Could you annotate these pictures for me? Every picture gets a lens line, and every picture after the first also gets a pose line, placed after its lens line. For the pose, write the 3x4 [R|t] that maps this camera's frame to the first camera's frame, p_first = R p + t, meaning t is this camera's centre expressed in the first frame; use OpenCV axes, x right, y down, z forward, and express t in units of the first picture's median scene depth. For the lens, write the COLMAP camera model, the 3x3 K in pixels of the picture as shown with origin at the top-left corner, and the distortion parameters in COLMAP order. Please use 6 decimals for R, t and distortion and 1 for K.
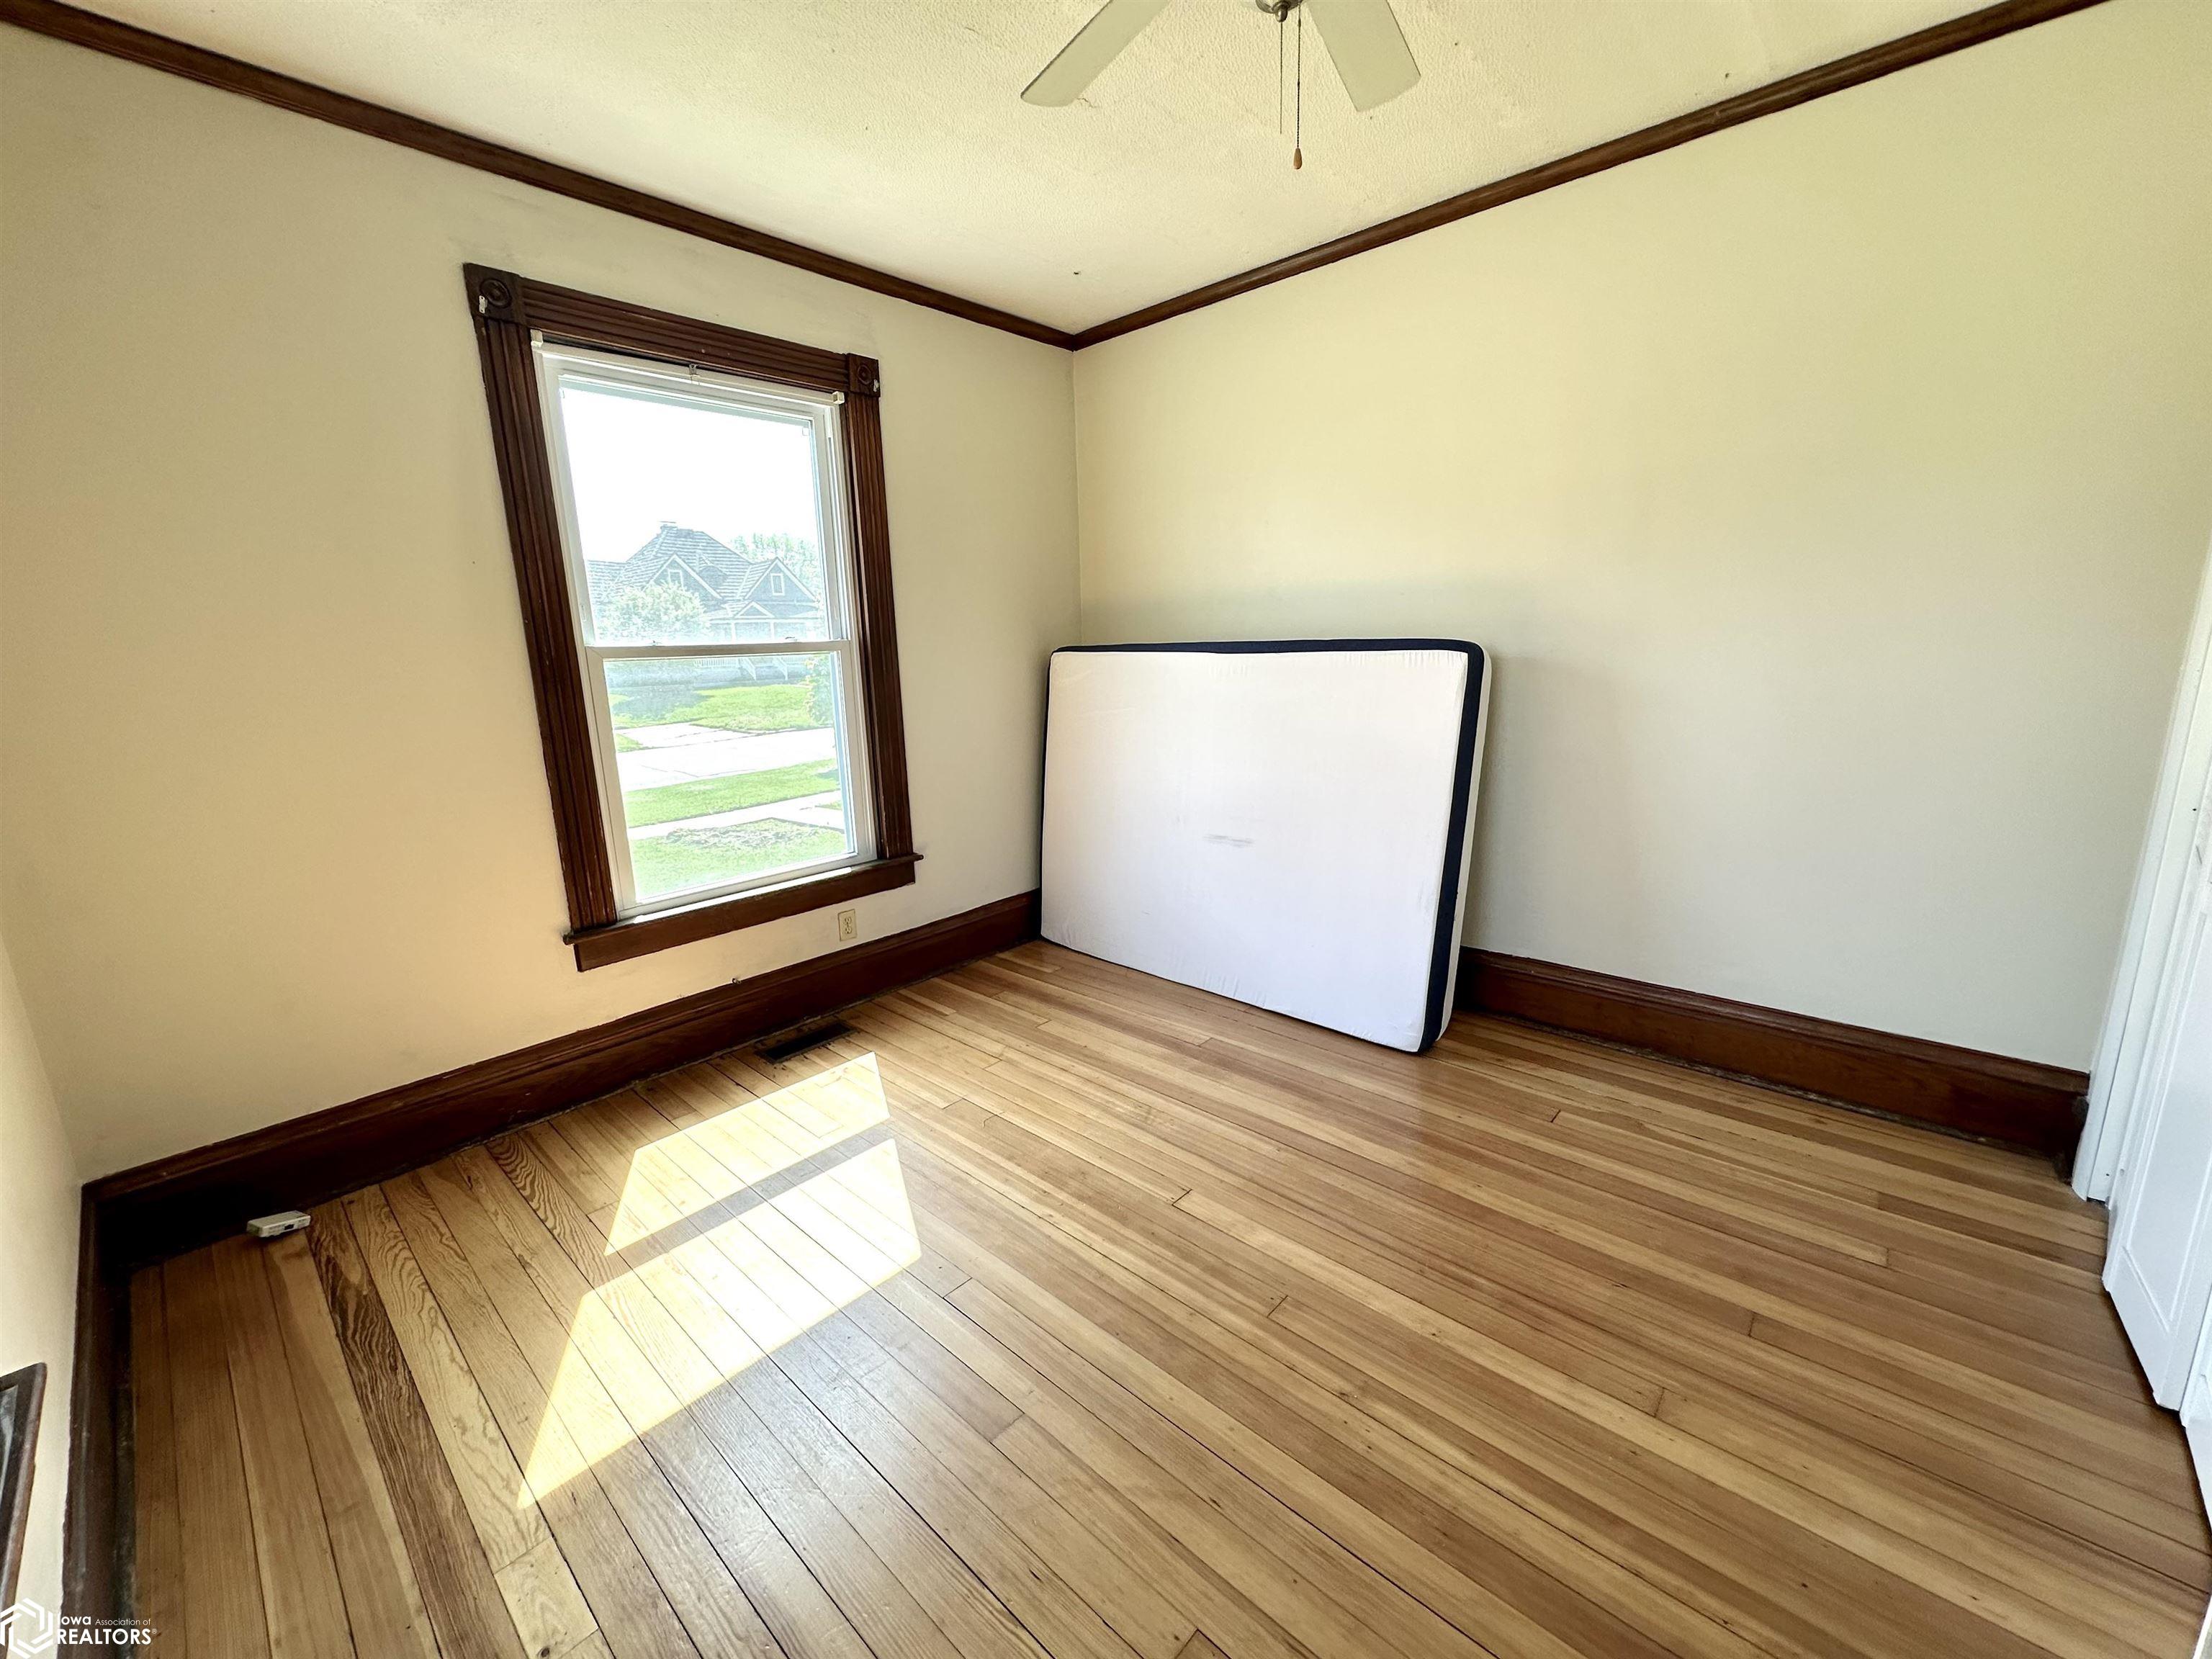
lens RADIAL K [[881.4, 0, 1101.8], [0, 881.4, 829.3], [0, 0, 1]] dist [-0.002390, -0.000223]
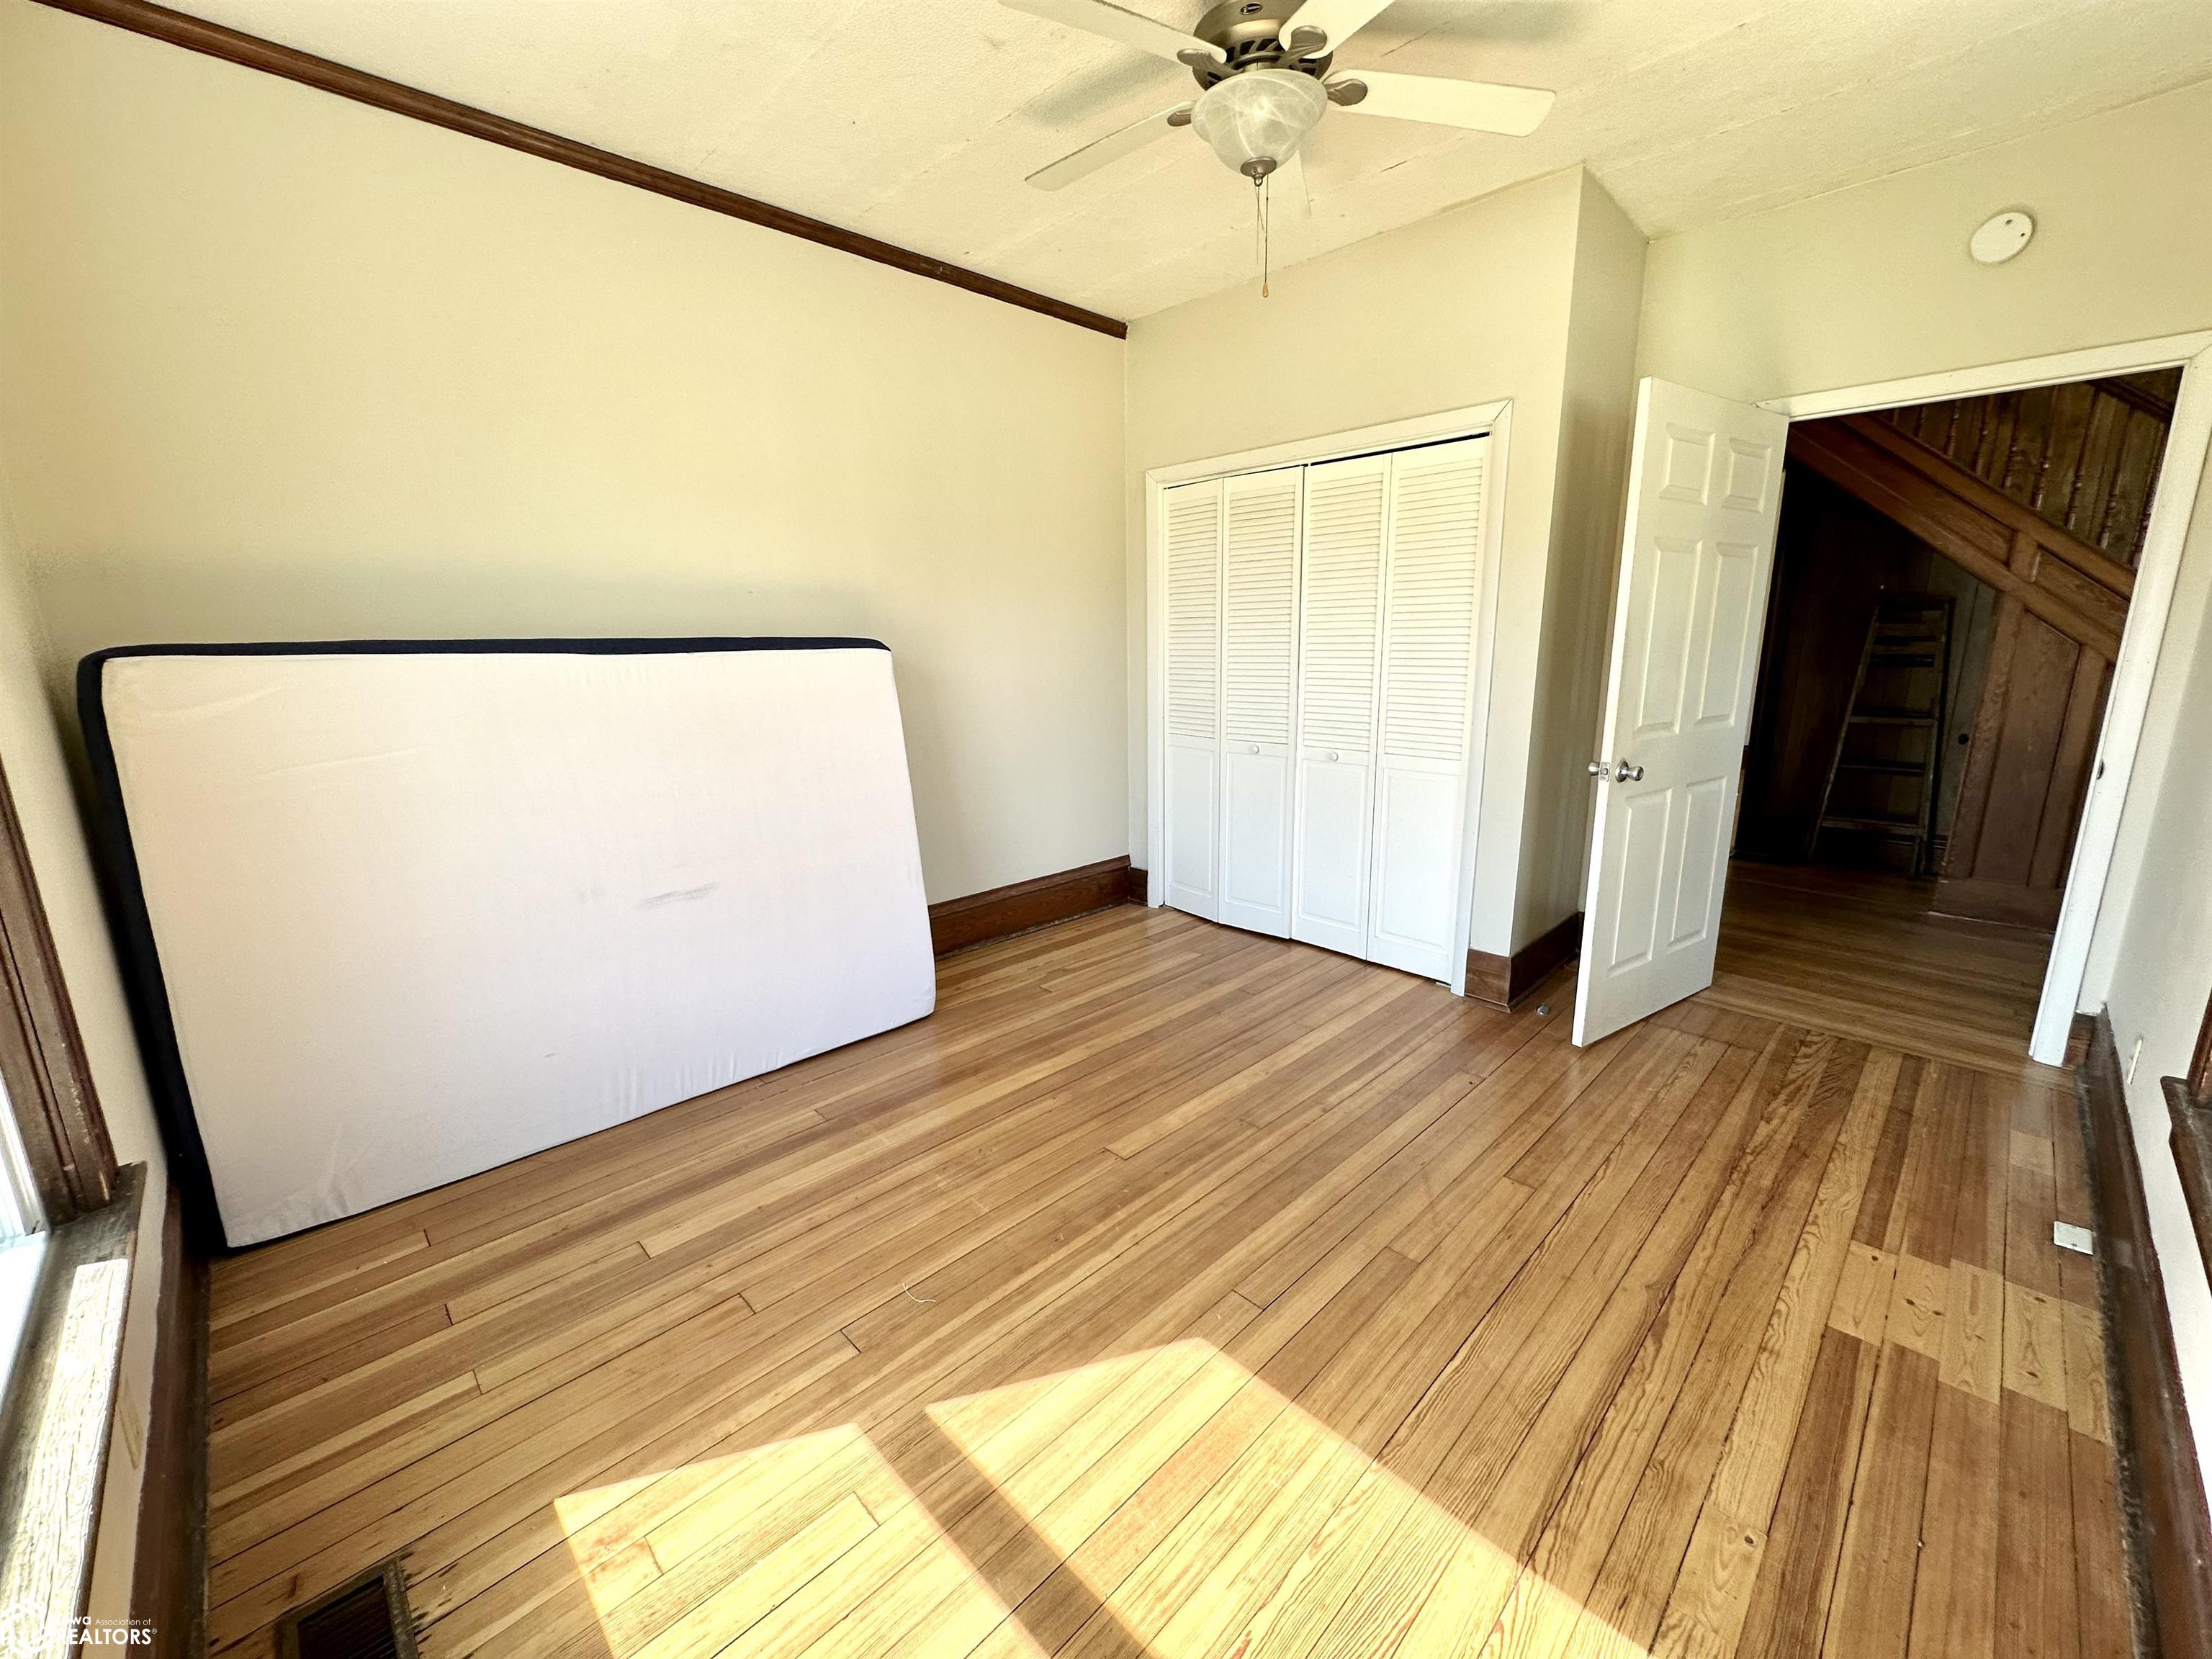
lens RADIAL K [[881.4, 0, 1101.8], [0, 881.4, 829.3], [0, 0, 1]] dist [-0.002390, -0.000223]
pose [[0.050279, -0.185345, 0.981386, -0.785218], [0.216339, 0.961320, 0.170472, -0.127819], [-0.975023, 0.203741, 0.088431, 0.750853]]
